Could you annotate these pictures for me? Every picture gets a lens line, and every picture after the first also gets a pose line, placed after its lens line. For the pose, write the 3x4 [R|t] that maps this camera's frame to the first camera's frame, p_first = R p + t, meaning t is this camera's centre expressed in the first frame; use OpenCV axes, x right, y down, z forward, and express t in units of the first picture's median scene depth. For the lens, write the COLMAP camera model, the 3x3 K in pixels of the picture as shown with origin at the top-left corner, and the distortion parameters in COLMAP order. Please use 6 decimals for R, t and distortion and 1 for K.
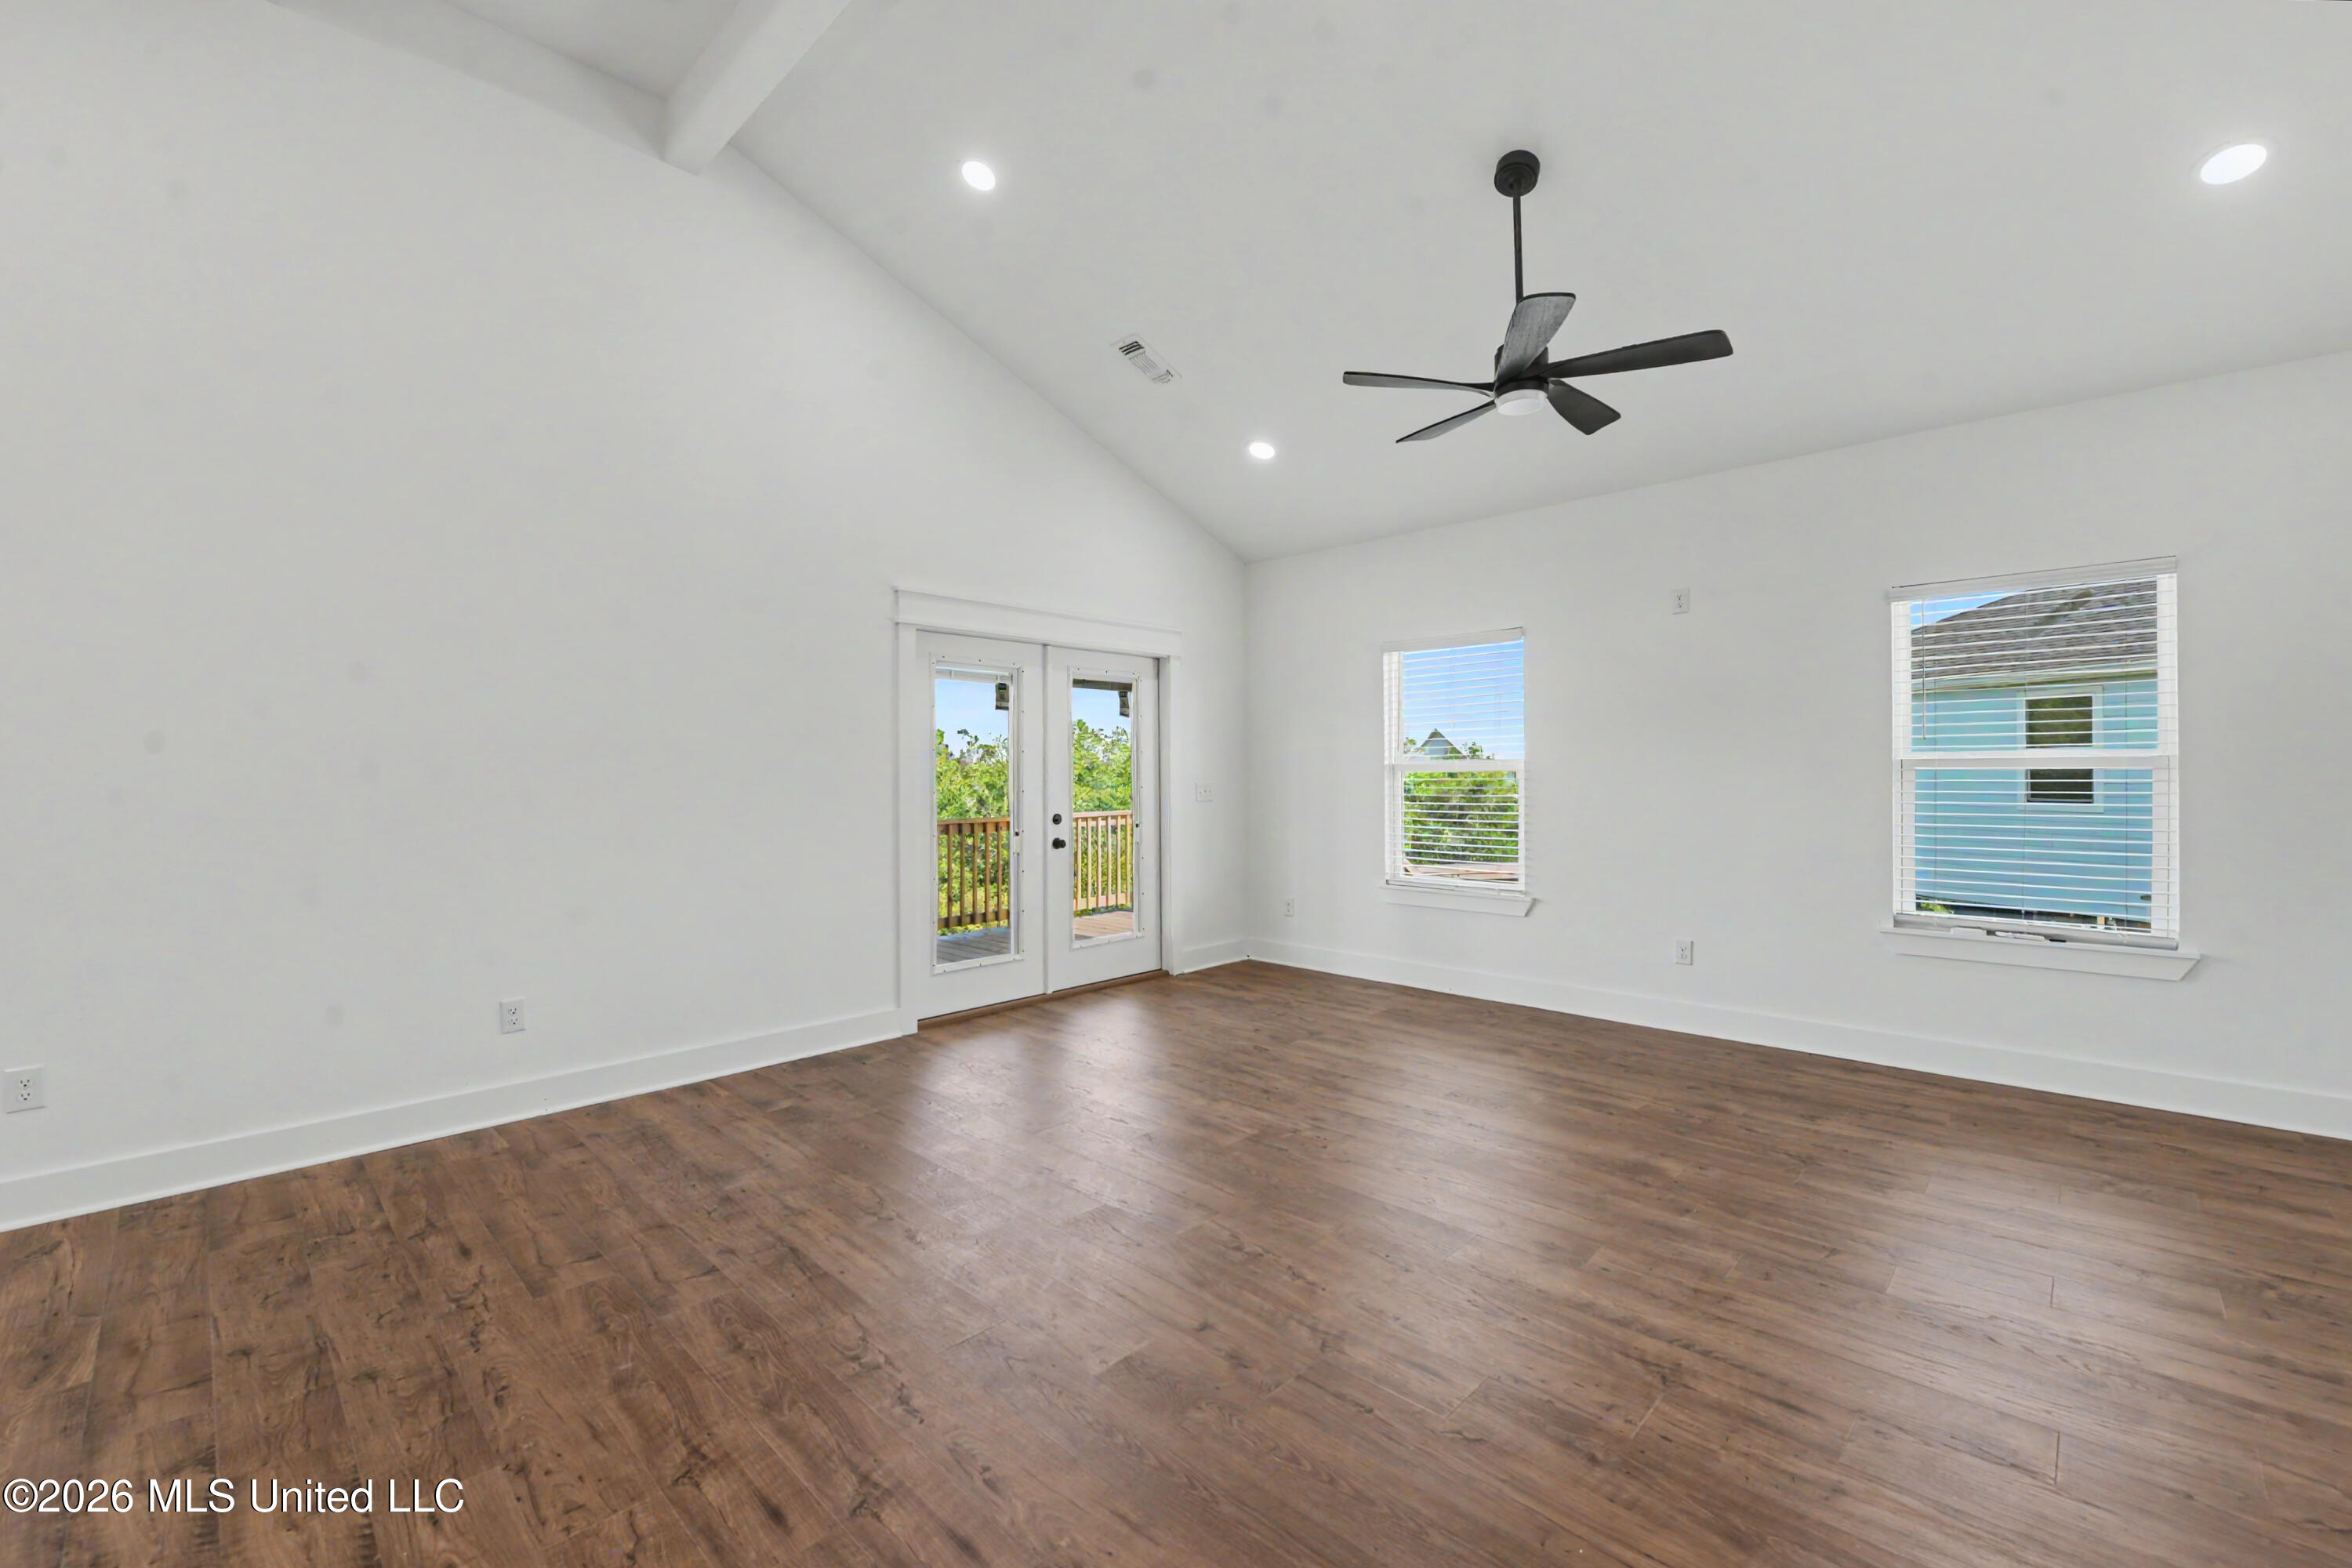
lens RADIAL K [[966.7, 0, 1179.6], [0, 966.7, 742.3], [0, 0, 1]] dist [-0.017460, -0.000166]
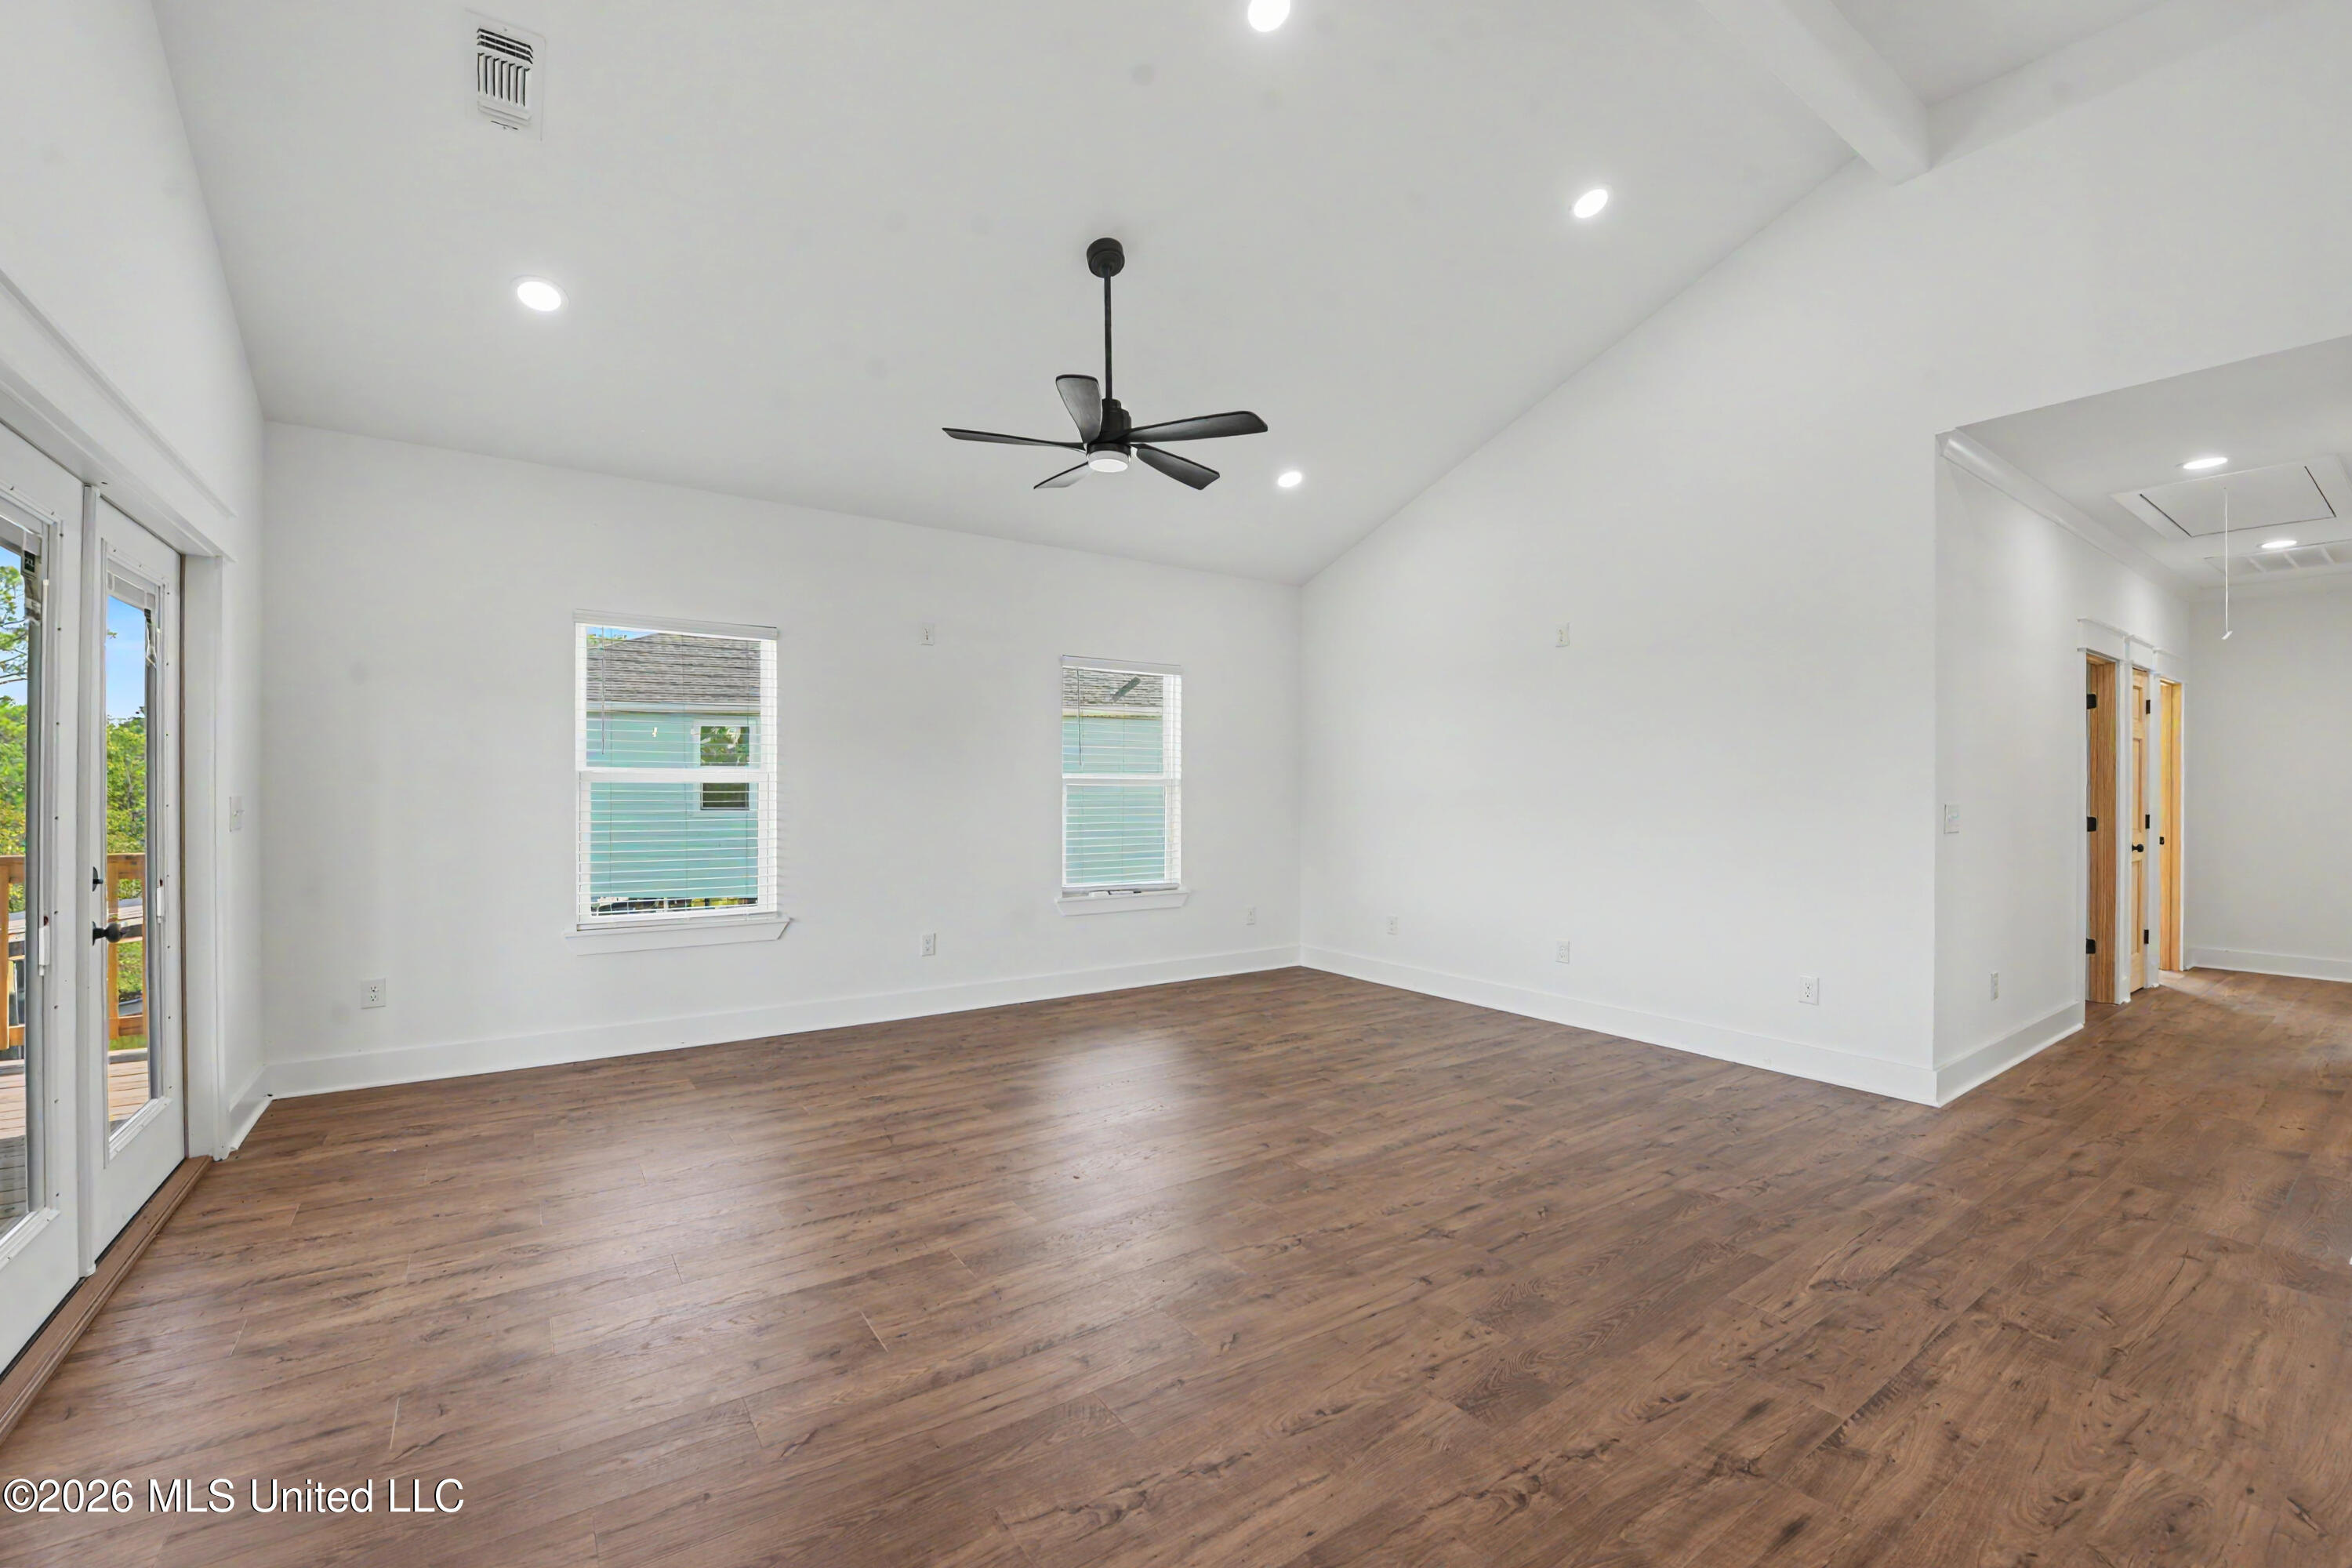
lens RADIAL K [[960.2, 0, 1167.7], [0, 960.2, 781.4], [0, 0, 1]] dist [-0.018288, -0.000469]
pose [[0.198232, 0.009762, 0.980107, -0.588946], [-0.038580, 0.999253, -0.002150, 0.020200], [-0.979396, -0.037386, 0.198461, 0.567954]]
